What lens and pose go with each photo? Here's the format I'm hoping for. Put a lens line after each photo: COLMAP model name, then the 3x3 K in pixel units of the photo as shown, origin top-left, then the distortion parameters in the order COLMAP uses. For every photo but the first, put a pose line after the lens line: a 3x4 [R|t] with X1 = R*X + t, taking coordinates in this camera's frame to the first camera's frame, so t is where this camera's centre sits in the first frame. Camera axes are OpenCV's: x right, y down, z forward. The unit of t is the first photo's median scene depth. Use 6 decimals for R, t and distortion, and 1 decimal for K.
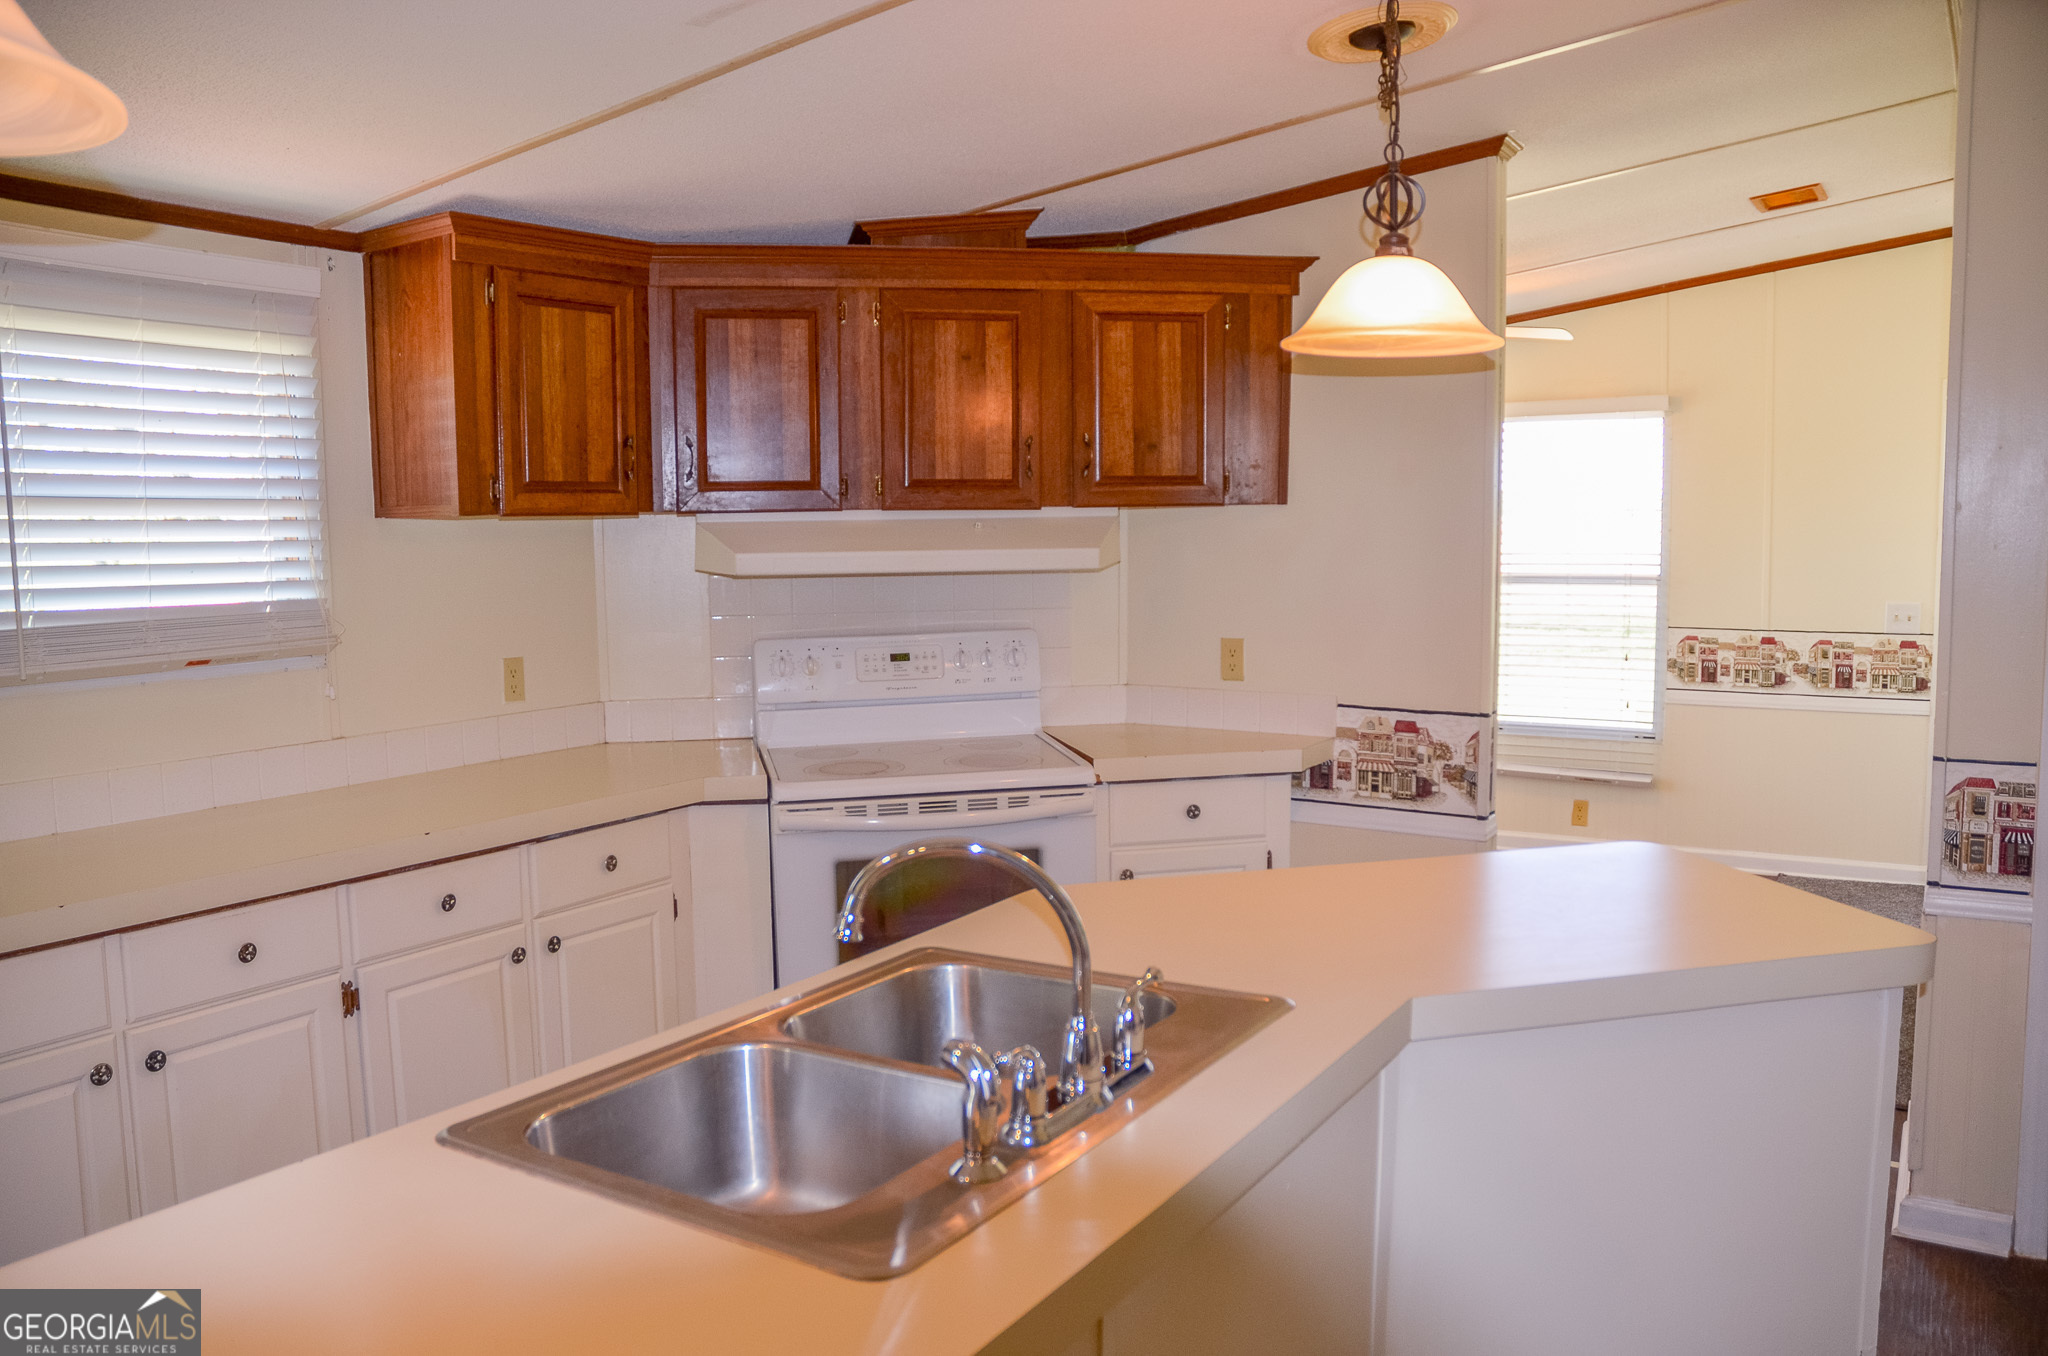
lens RADIAL K [[1641.0, 0, 1024.0], [0, 1641.0, 678.0], [0, 0, 1]] dist [-0.183169, 0.191316]
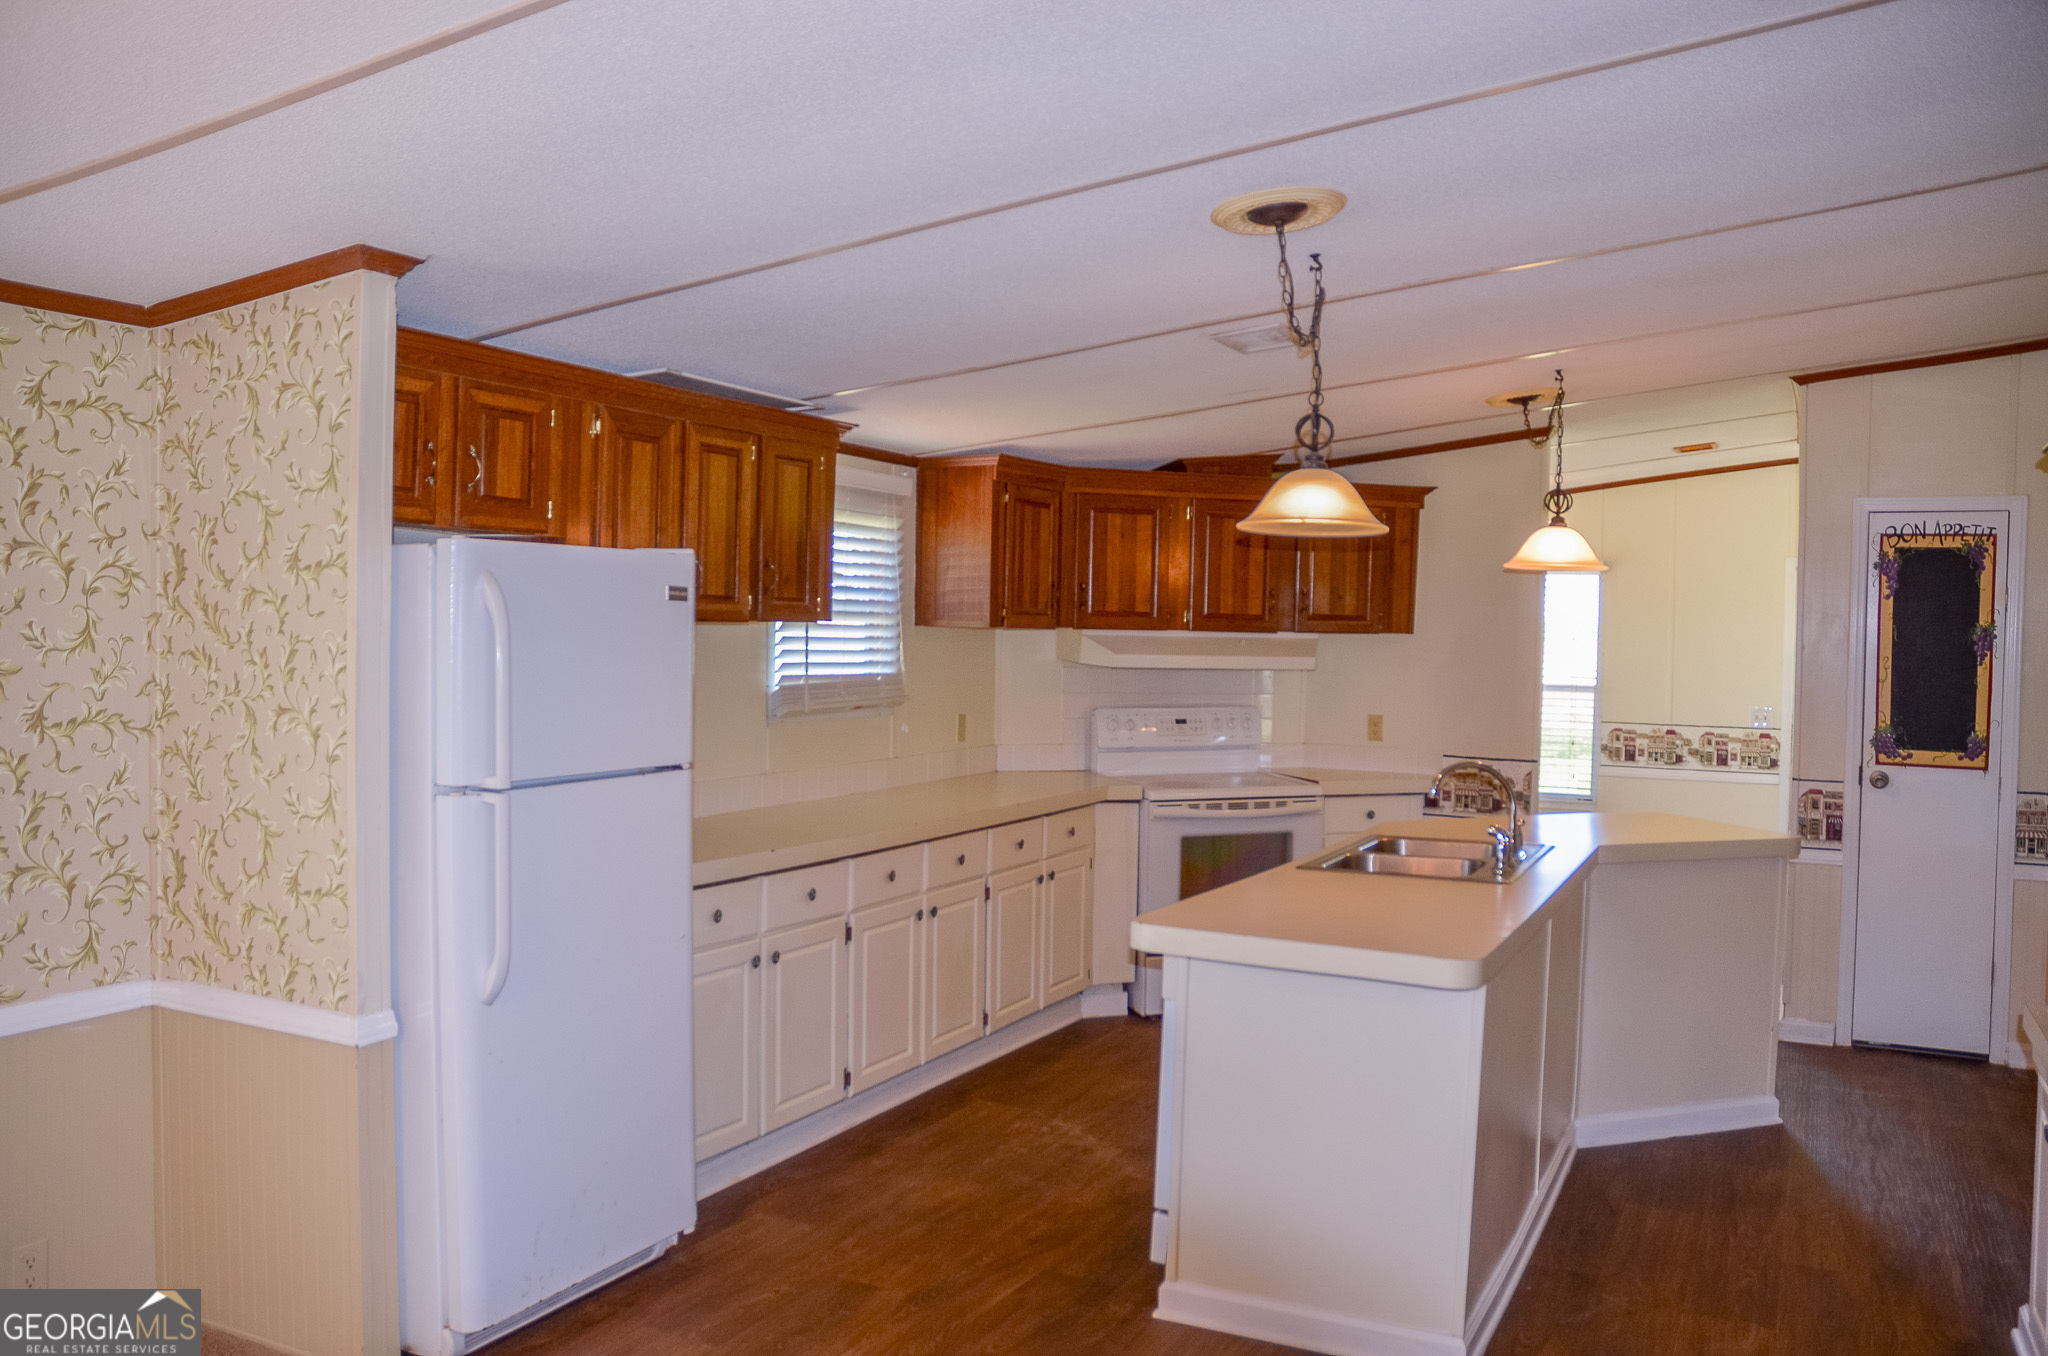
lens RADIAL K [[1641.0, 0, 1024.0], [0, 1641.0, 678.0], [0, 0, 1]] dist [-0.183169, 0.191316]
pose [[0.995731, 0.026627, 0.088373, -0.386078], [-0.020772, 0.997568, -0.066526, 0.057169], [-0.089929, 0.064406, 0.993863, -0.615999]]
